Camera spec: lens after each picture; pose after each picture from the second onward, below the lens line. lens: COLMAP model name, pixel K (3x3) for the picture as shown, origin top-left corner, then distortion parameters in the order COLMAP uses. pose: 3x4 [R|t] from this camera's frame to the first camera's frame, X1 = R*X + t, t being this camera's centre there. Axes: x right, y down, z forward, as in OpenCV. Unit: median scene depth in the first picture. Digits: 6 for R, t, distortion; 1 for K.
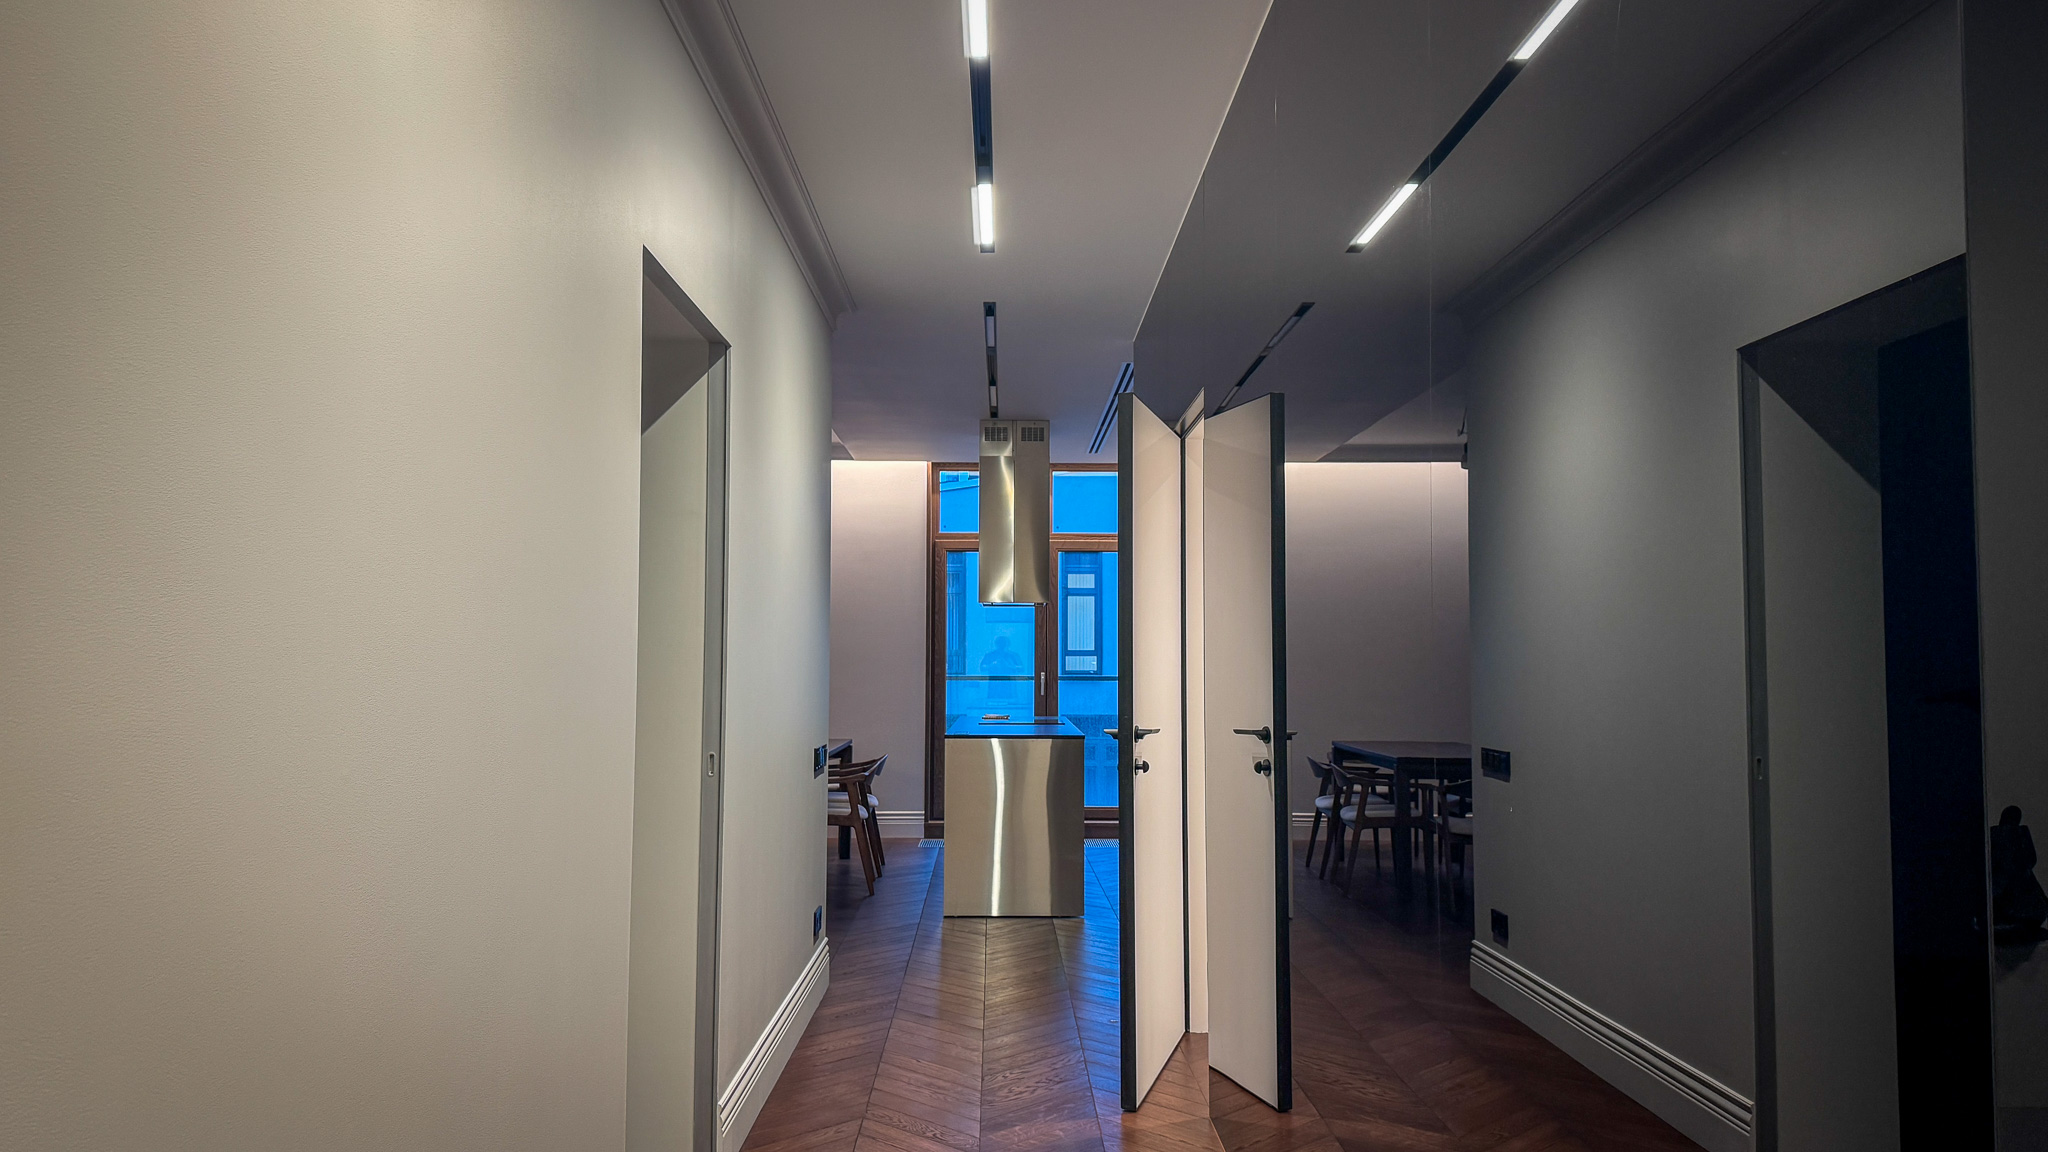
lens RADIAL K [[1441.6, 0, 1024.0], [0, 1441.6, 576.0], [0, 0, 1]] dist [0.113503, -0.142686]
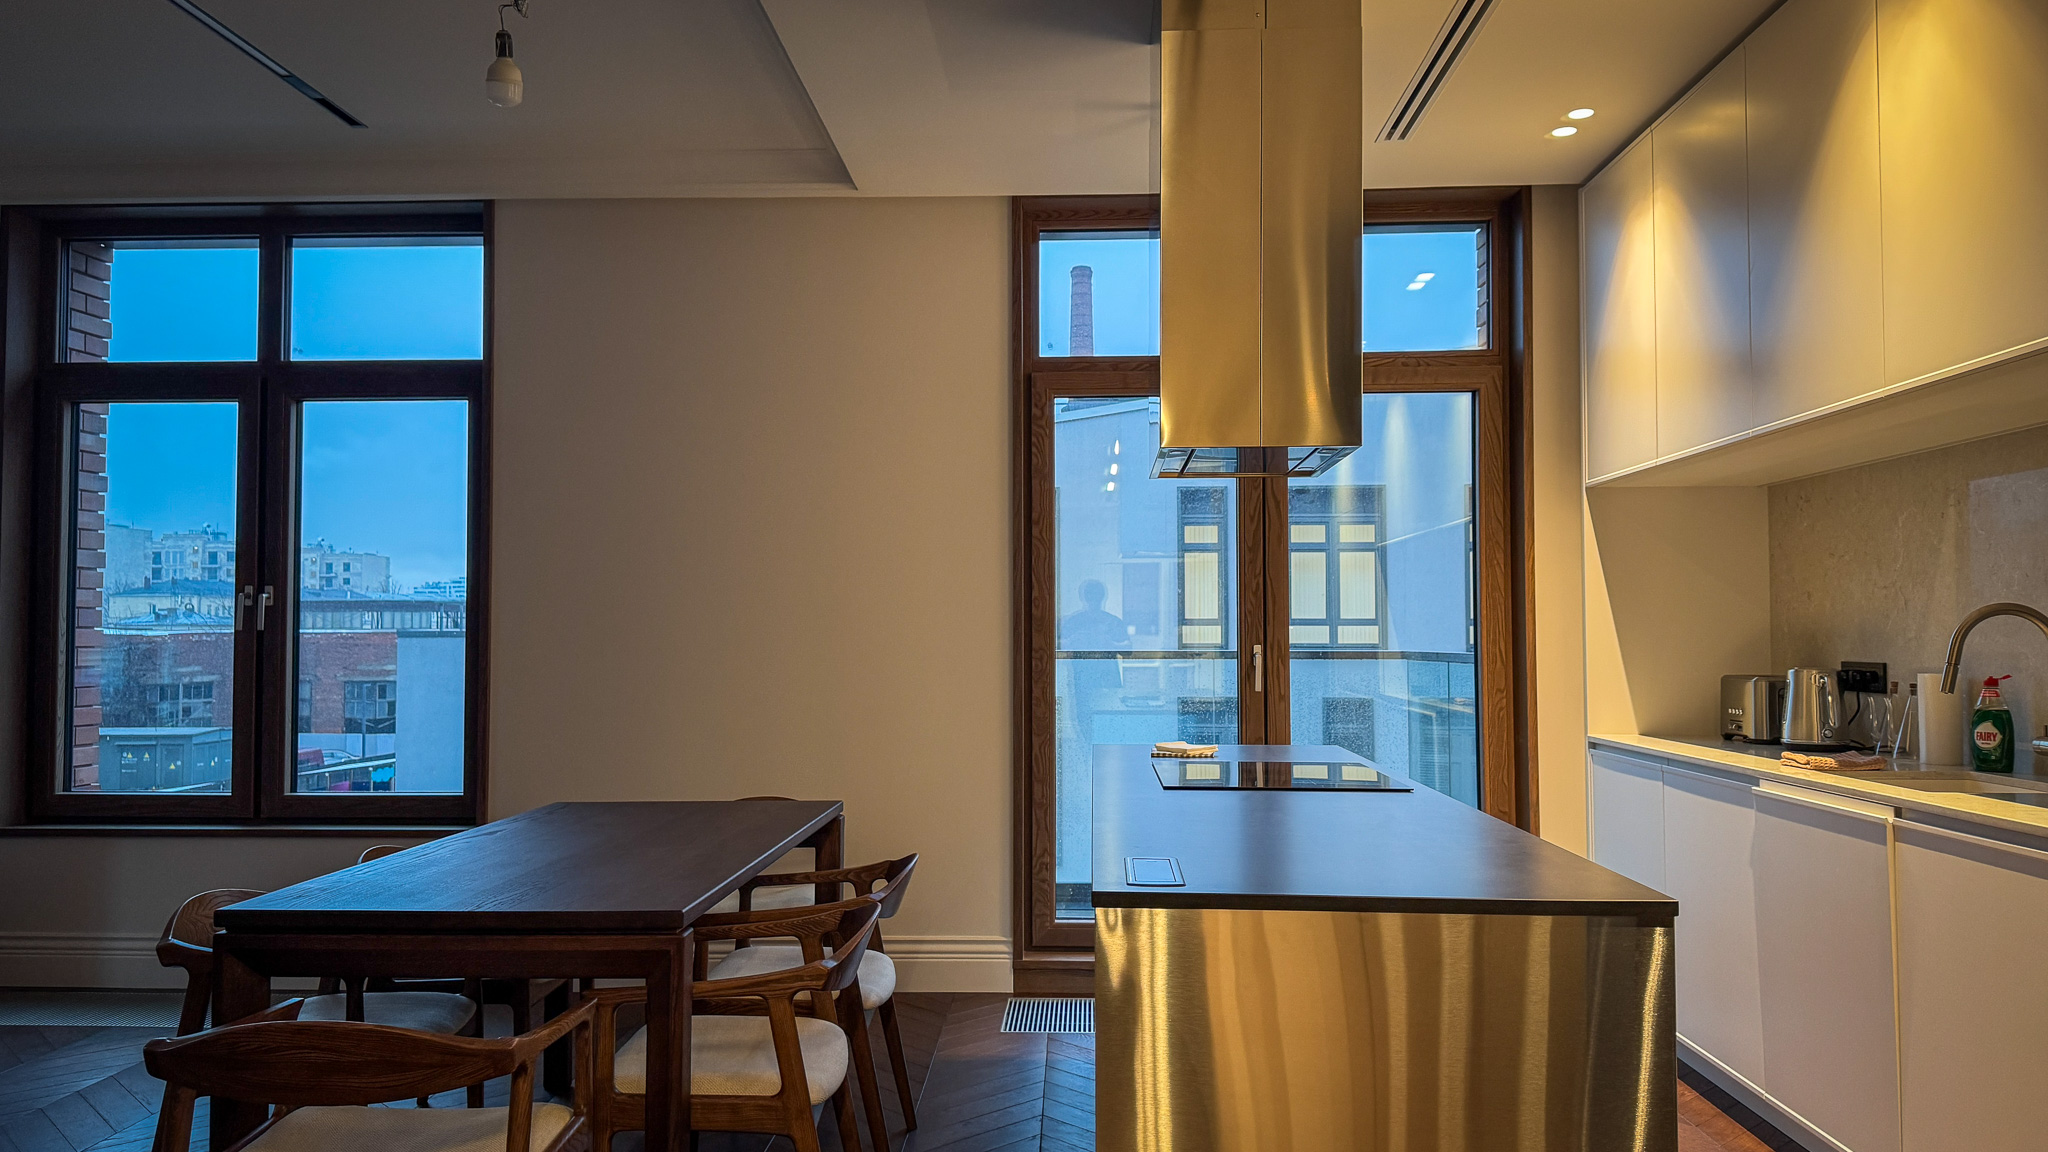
lens RADIAL K [[1441.6, 0, 1024.0], [0, 1441.6, 576.0], [0, 0, 1]] dist [0.113503, -0.142686]
pose [[0.998189, -0.006122, -0.059844, -0.069415], [0.007163, 0.999826, 0.017197, 0.070078], [0.059728, -0.017595, 0.998060, 1.005586]]
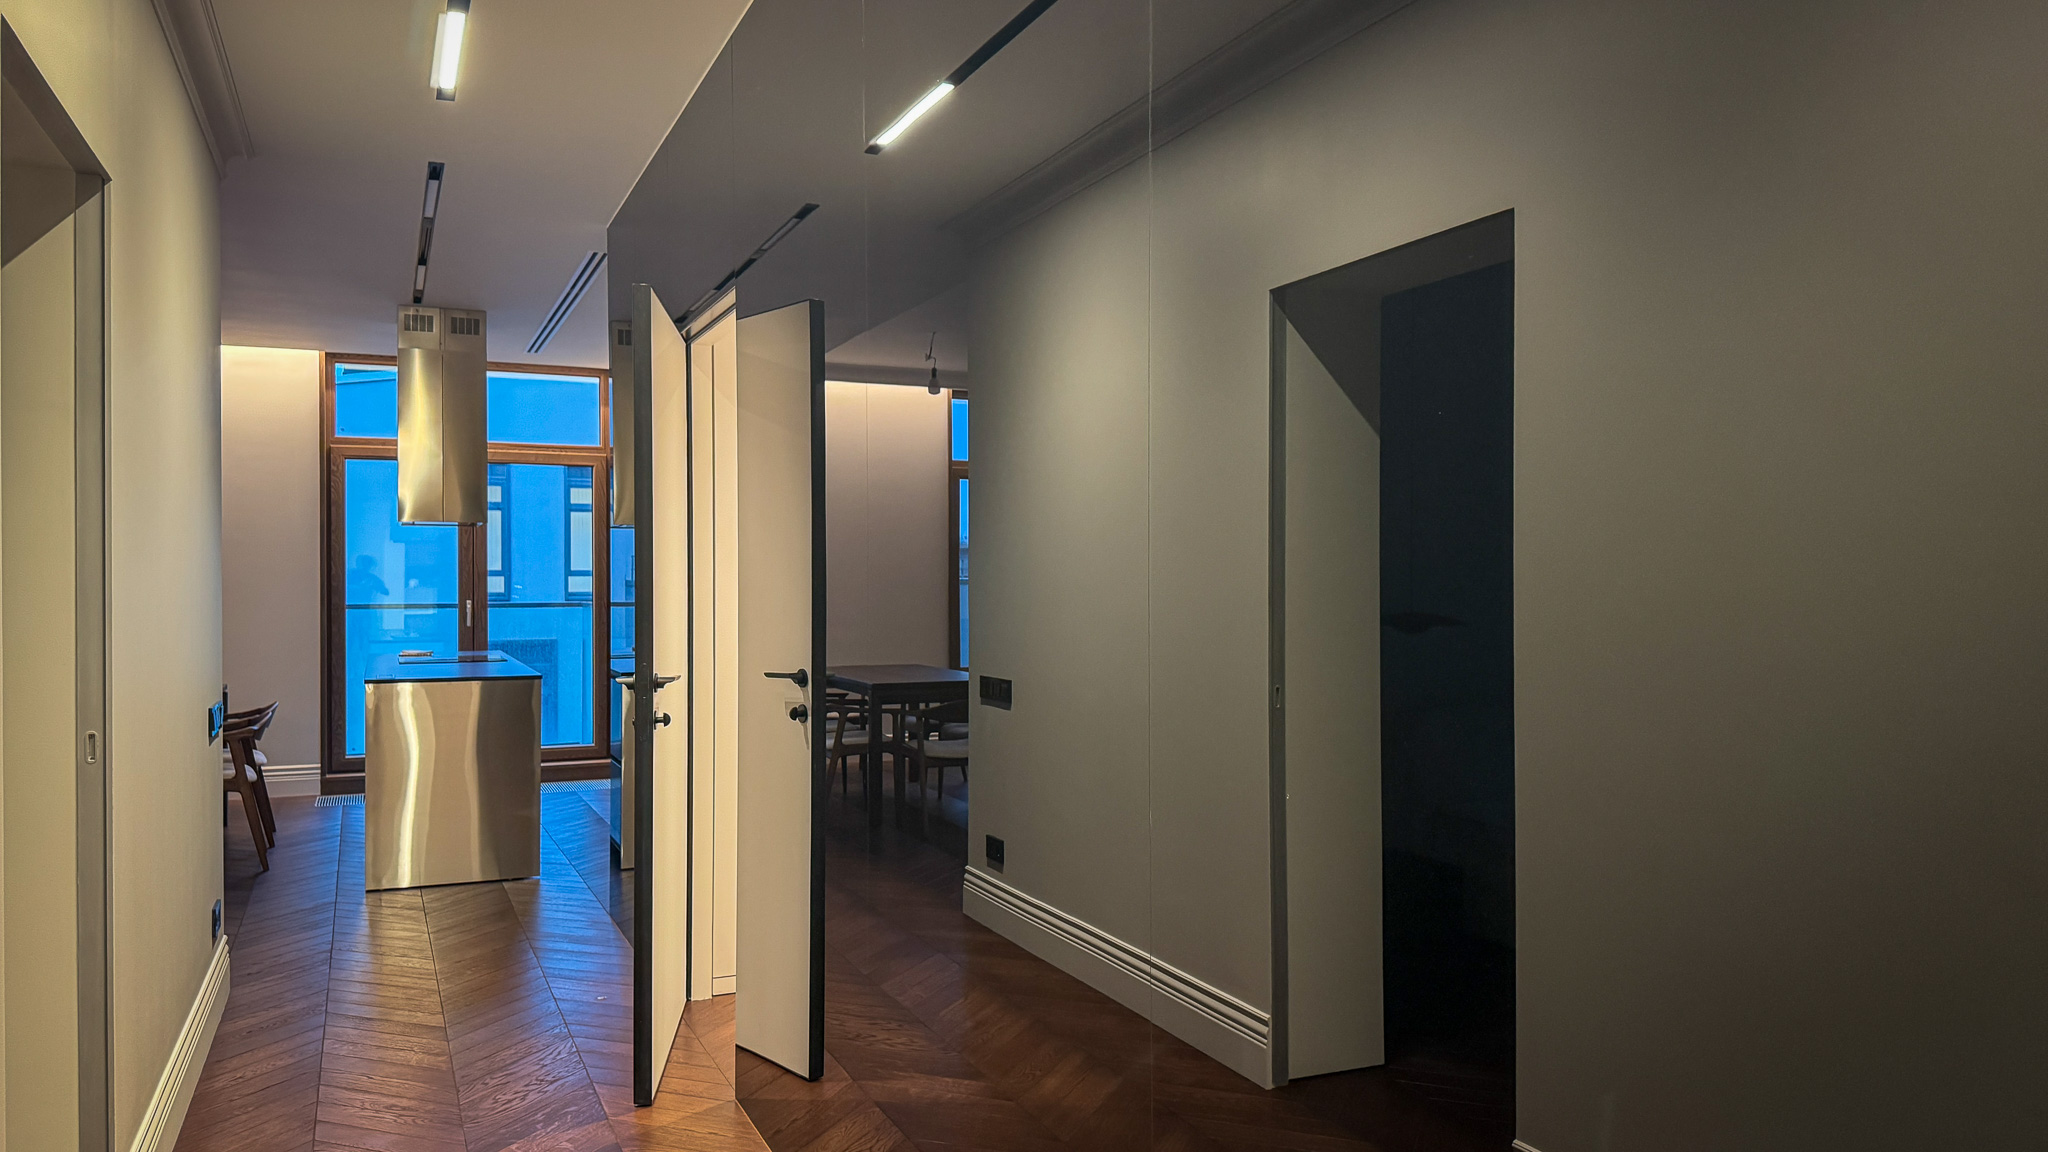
lens RADIAL K [[1449.8, 0, 1024.8], [0, 1449.8, 584.0], [0, 0, 1]] dist [0.114672, -0.160656]
pose [[0.921288, -0.005537, 0.388842, -0.046295], [-0.019015, 0.998061, 0.059263, -0.005054], [-0.388416, -0.061992, 0.919396, 0.082039]]
